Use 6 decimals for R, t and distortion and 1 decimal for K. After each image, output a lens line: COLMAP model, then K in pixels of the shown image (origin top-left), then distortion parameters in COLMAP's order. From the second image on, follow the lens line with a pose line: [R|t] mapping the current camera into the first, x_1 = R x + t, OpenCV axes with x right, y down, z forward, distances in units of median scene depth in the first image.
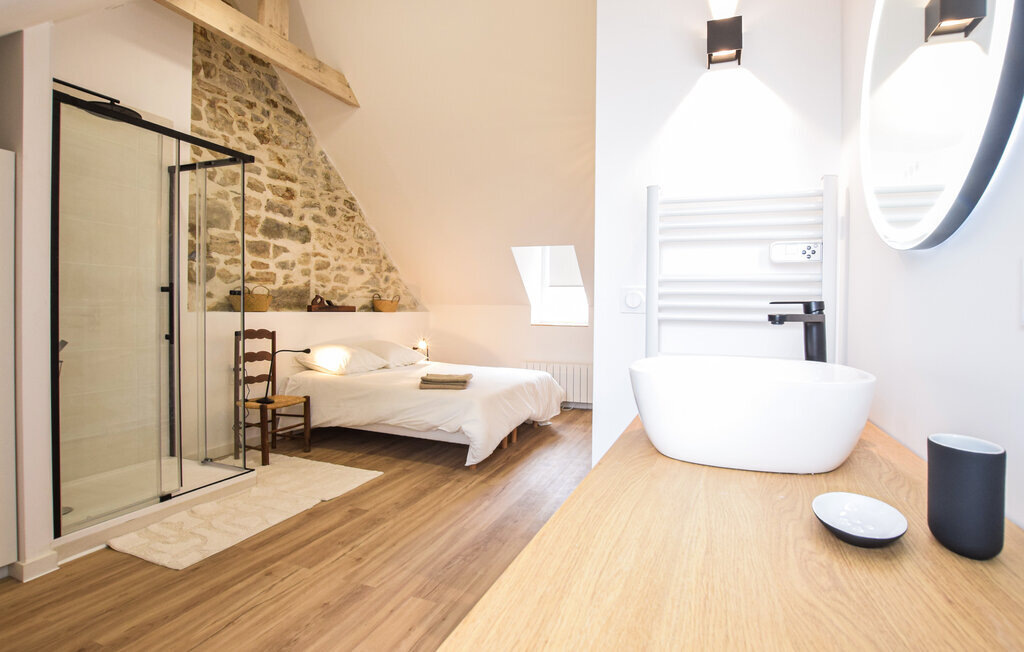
lens RADIAL K [[460.9, 0, 510.8], [0, 460.9, 311.0], [0, 0, 1]] dist [-0.024387, 0.000314]
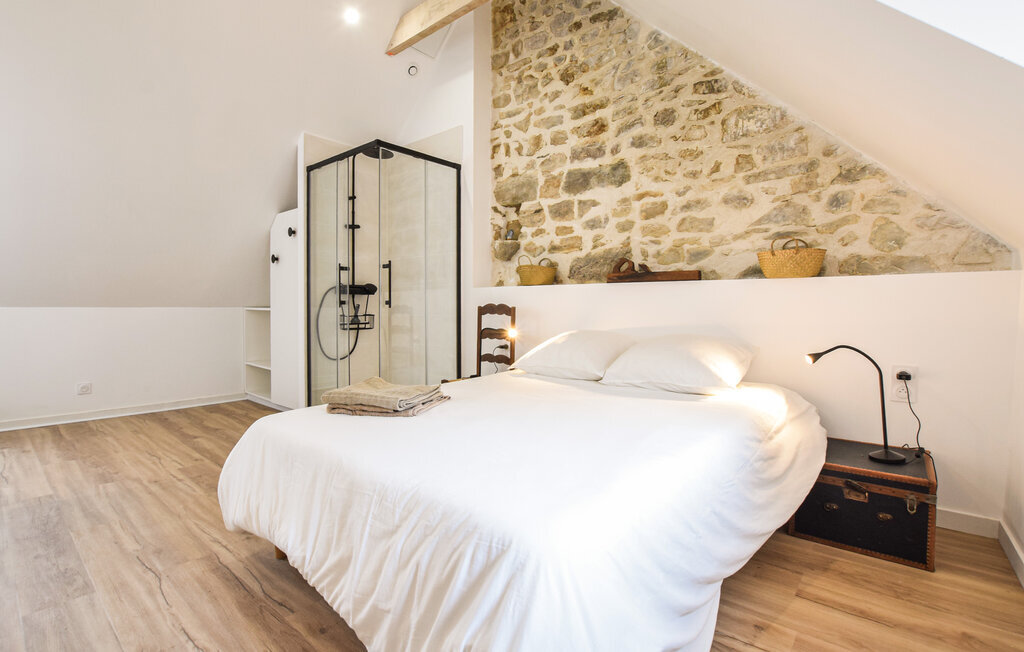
lens RADIAL K [[460.9, 0, 510.8], [0, 460.9, 311.0], [0, 0, 1]] dist [-0.024387, 0.000314]
pose [[-0.258425, -0.001662, -0.966030, 0.273408], [-0.009724, 0.999952, 0.000881, 0.044704], [0.965982, 0.009622, -0.258429, 1.064196]]
